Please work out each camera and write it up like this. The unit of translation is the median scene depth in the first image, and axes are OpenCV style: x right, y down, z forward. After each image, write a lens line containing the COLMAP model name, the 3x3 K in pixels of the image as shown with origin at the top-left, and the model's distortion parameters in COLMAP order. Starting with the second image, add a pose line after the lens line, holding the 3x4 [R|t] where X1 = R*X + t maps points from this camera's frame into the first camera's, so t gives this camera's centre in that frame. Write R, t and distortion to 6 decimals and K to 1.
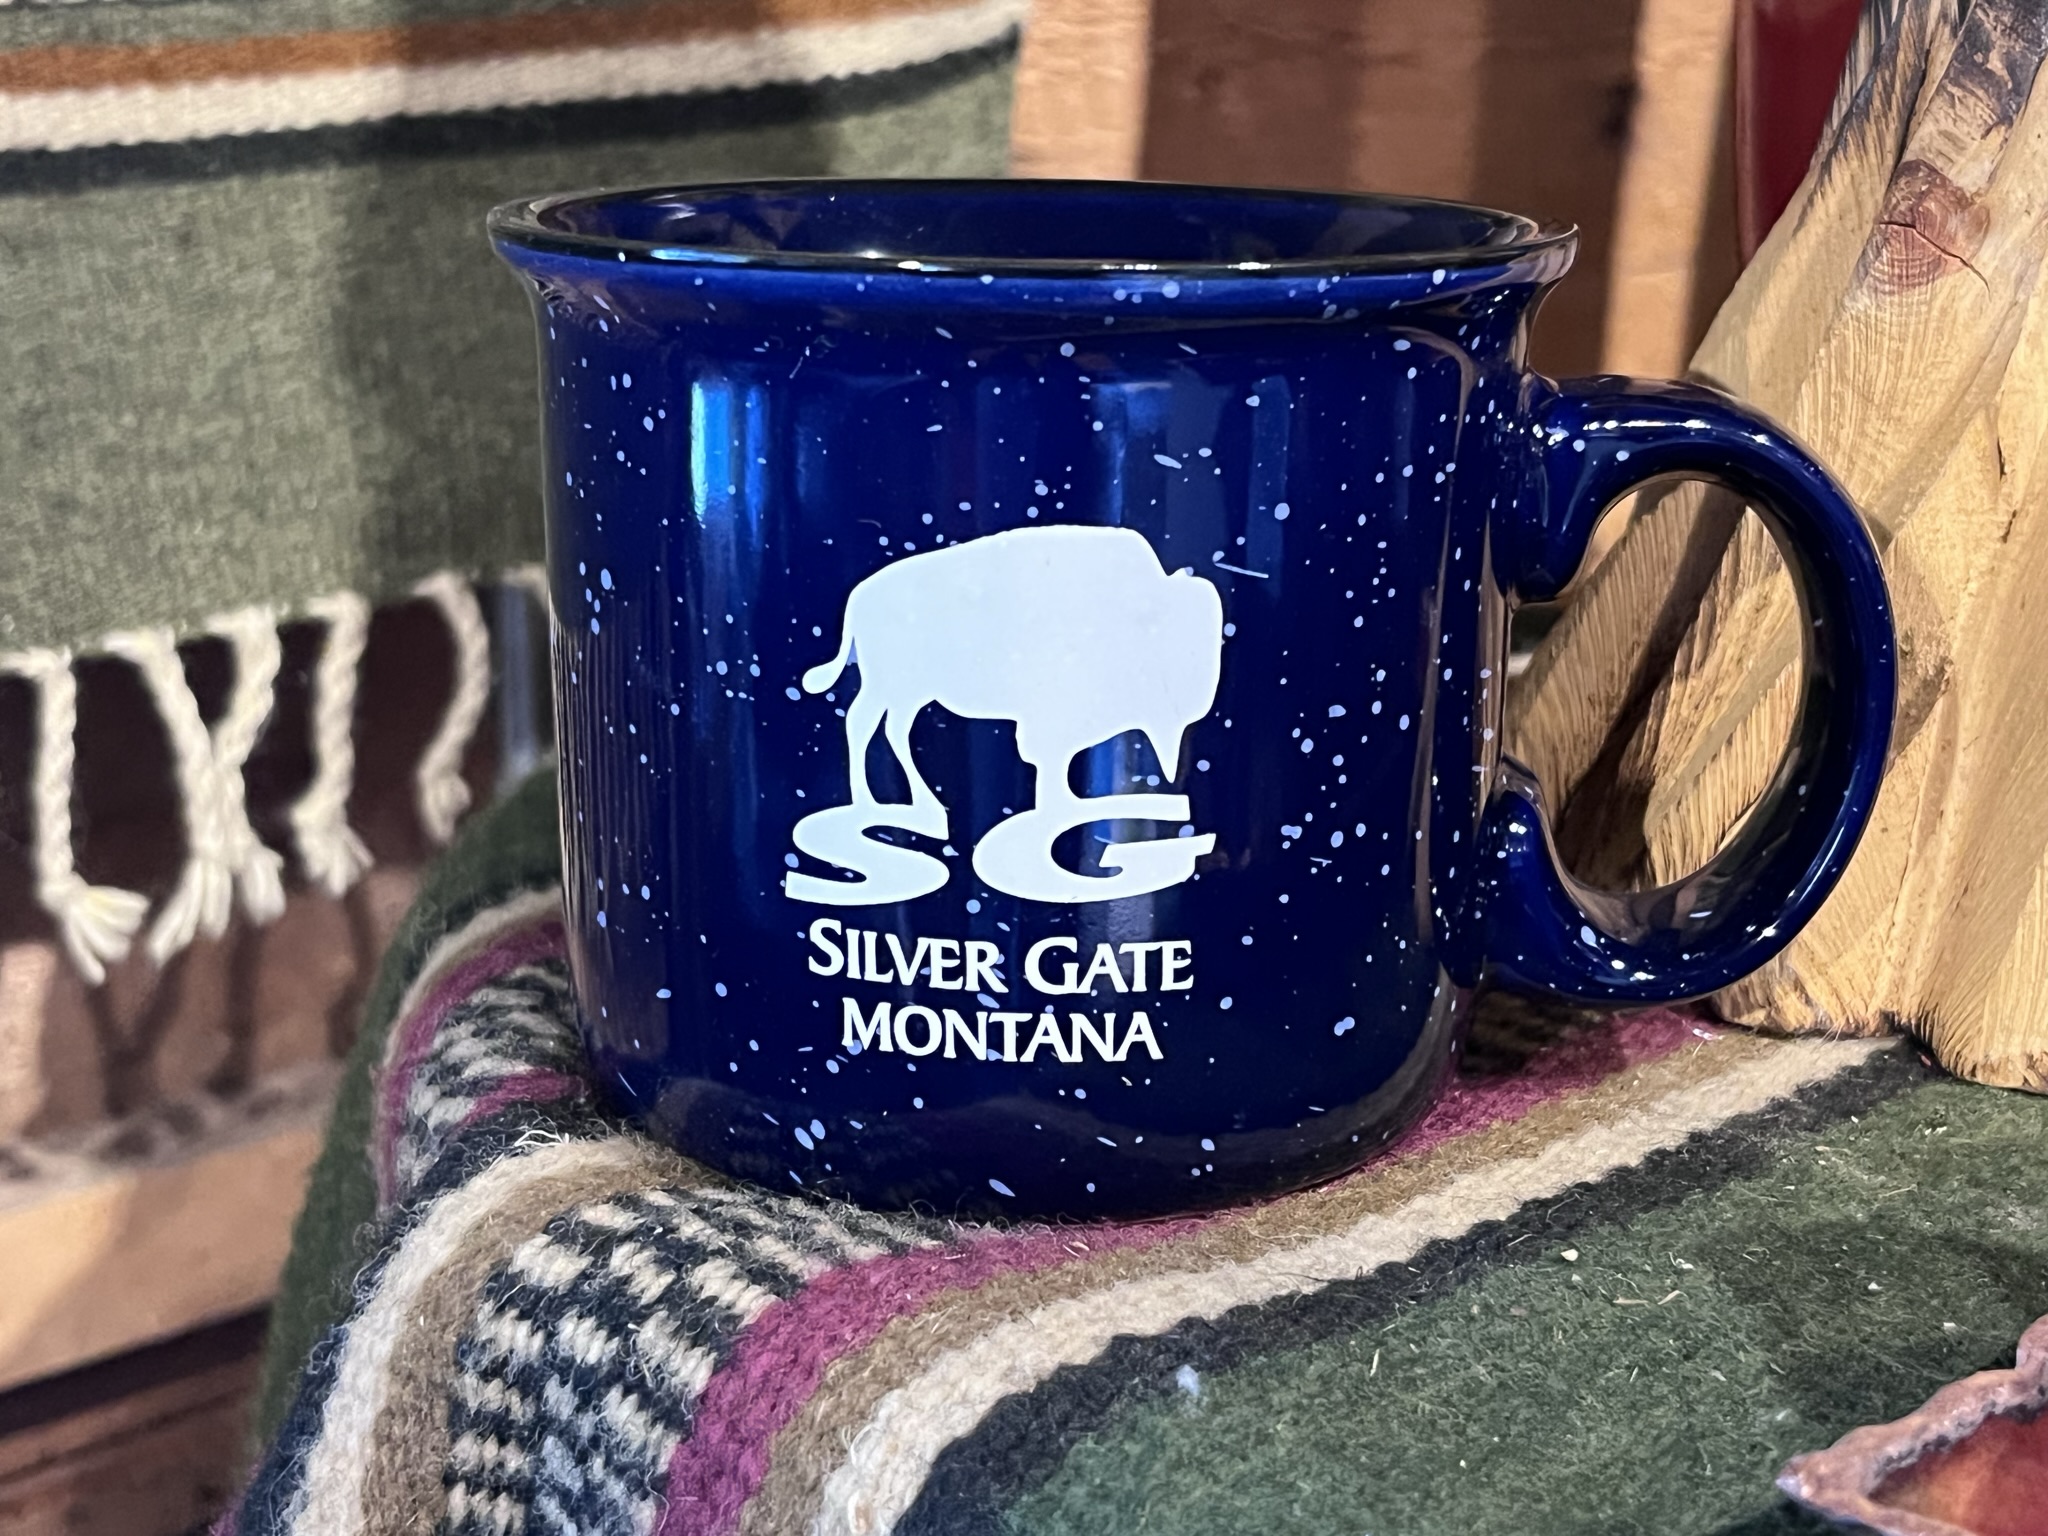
lens RADIAL K [[3164.8, 0, 1024.0], [0, 3164.8, 768.0], [0, 0, 1]] dist [0.108355, -0.314010]
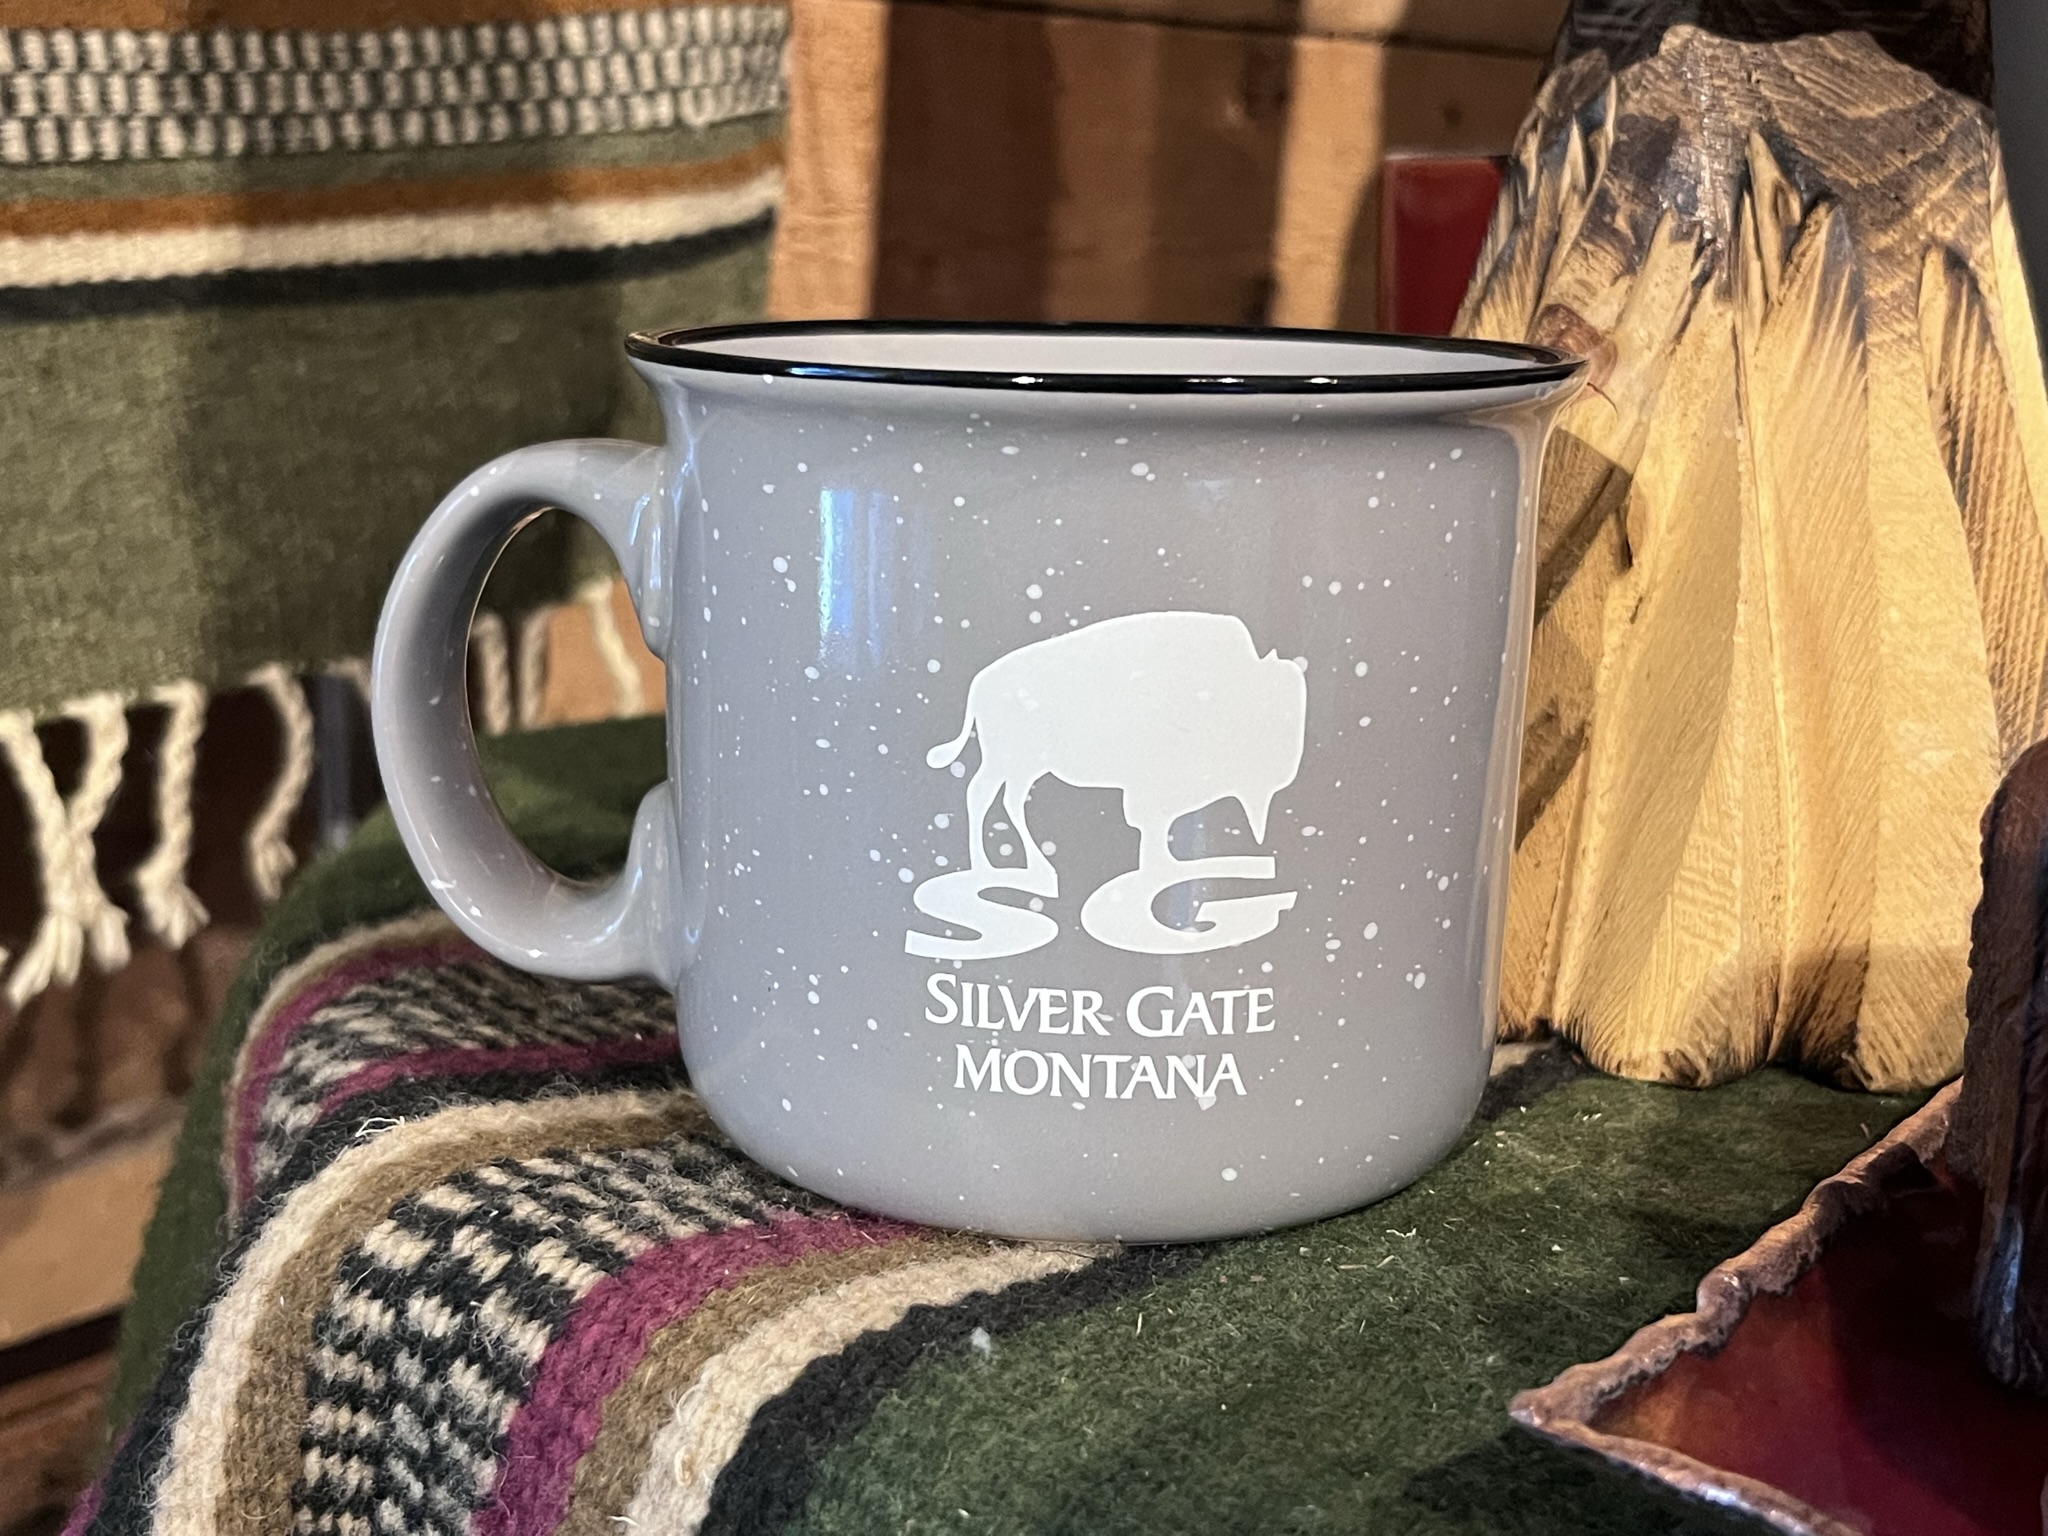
lens RADIAL K [[2618.8, 0, 1000.3], [0, 2618.8, 756.4], [0, 0, 1]] dist [0.105138, -0.309936]
pose [[0.995272, 0.000000, 0.097122, -0.023107], [0.003786, 0.999240, -0.038795, 0.016262], [-0.097048, 0.038980, 0.994516, 0.046336]]
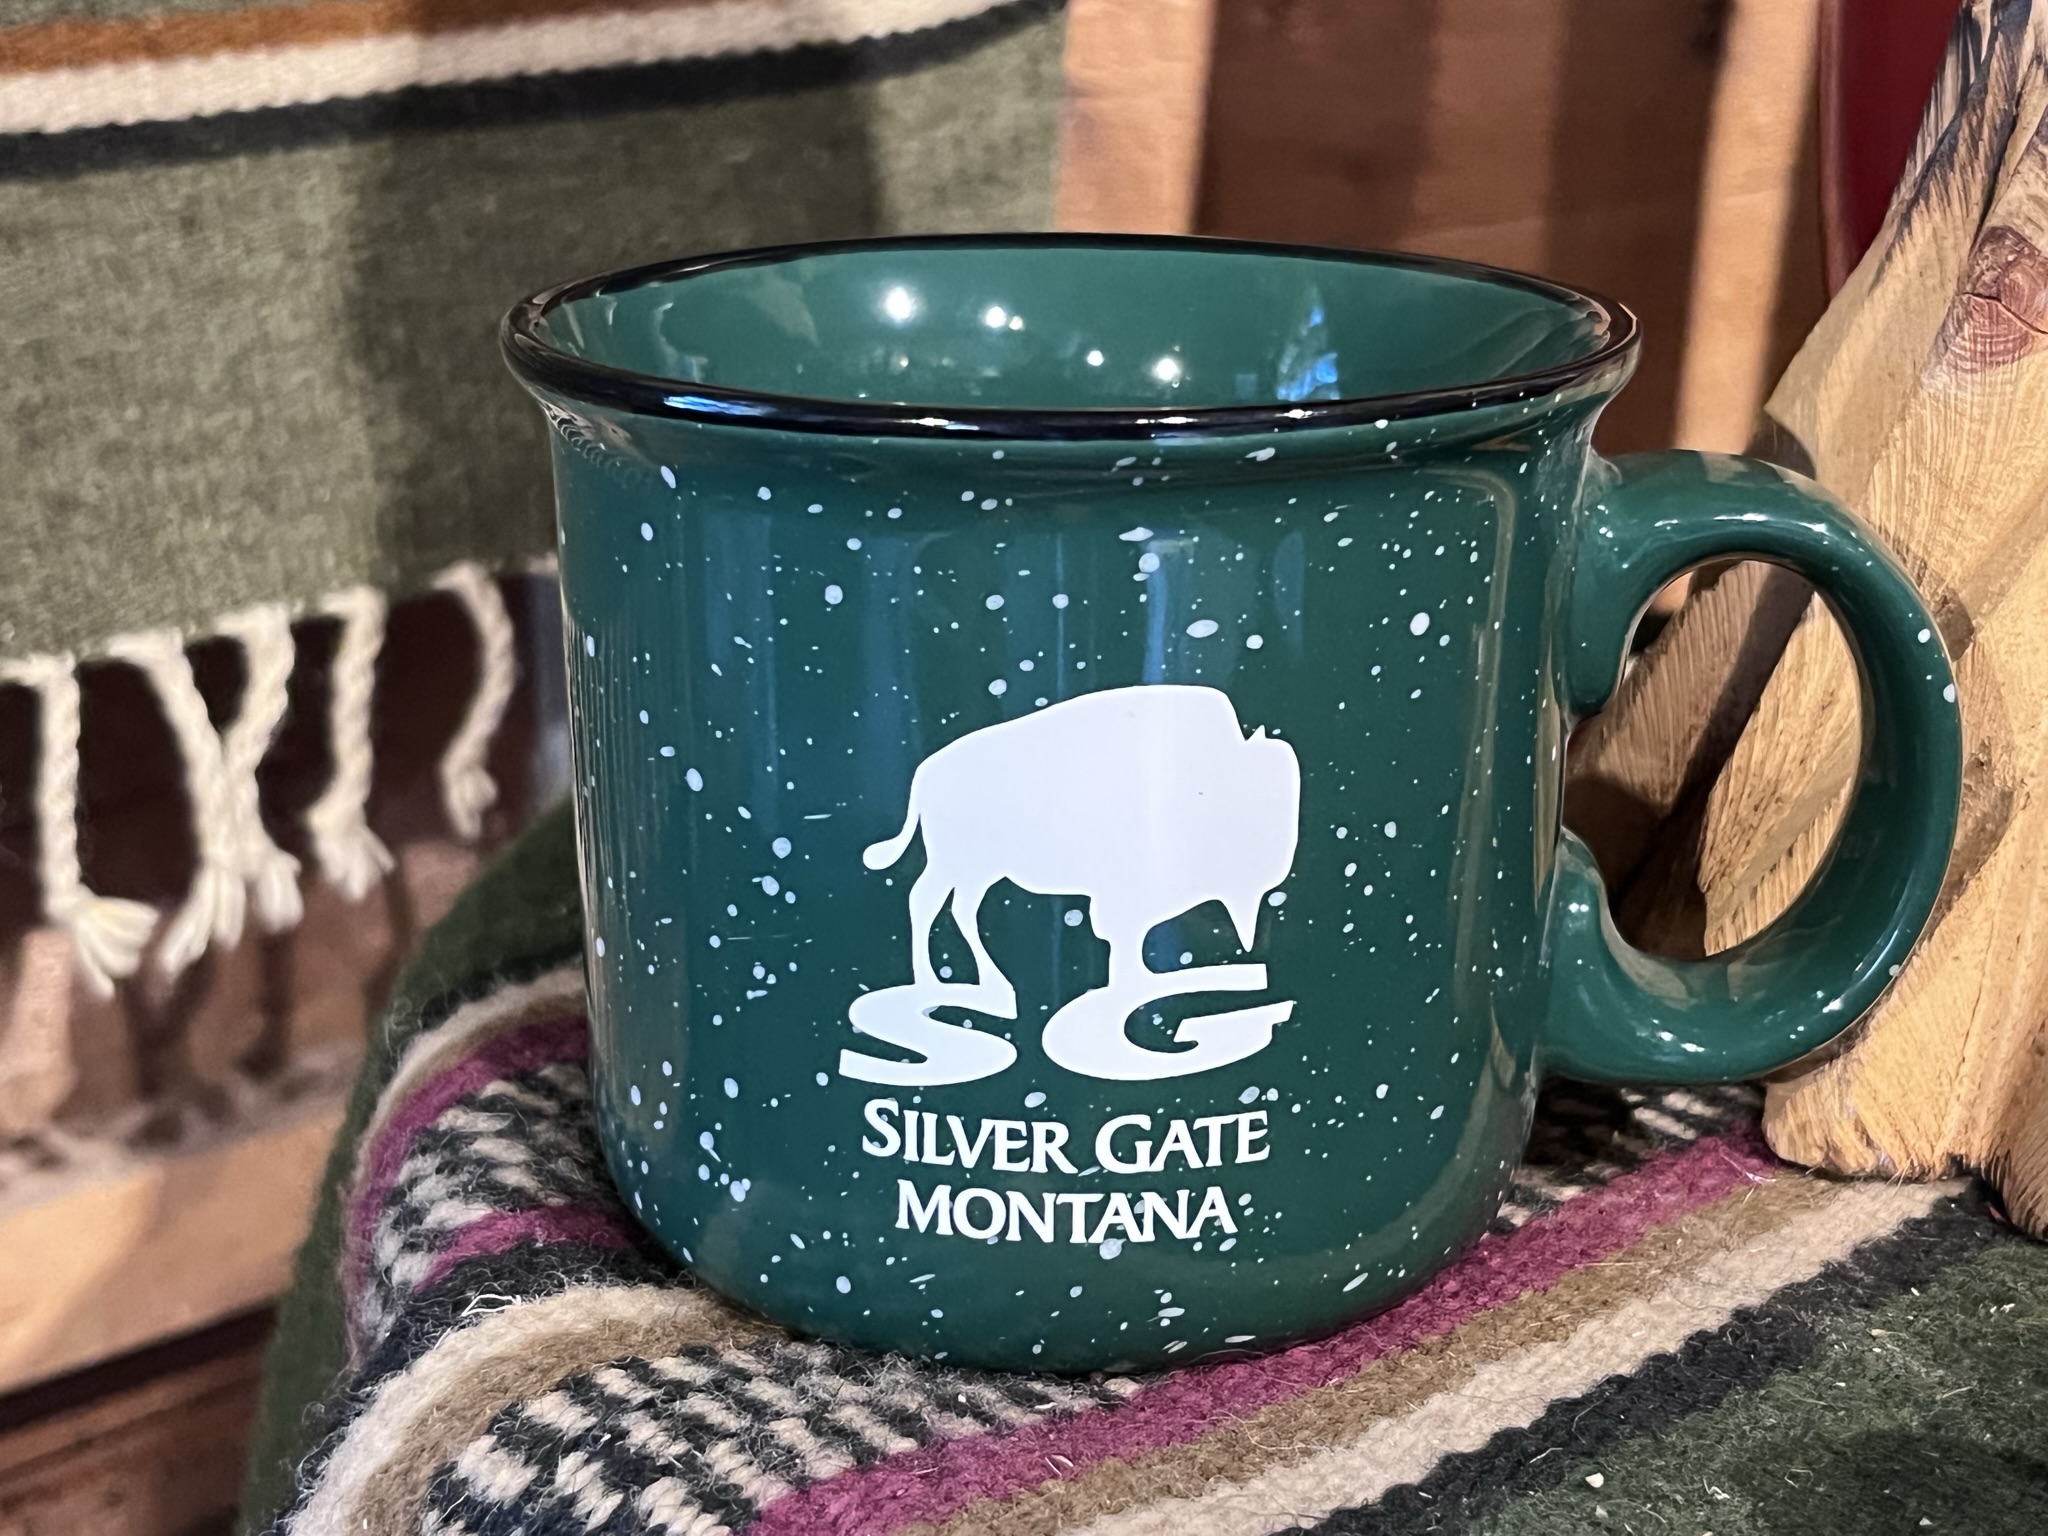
lens RADIAL K [[3167.6, 0, 1034.9], [0, 3167.6, 776.2], [0, 0, 1]] dist [0.079573, -0.206424]
pose [[0.999593, 0.003655, -0.028309, 0.028721], [-0.002179, 0.998646, 0.051980, -0.079842], [0.028461, -0.051897, 0.998247, 0.071552]]
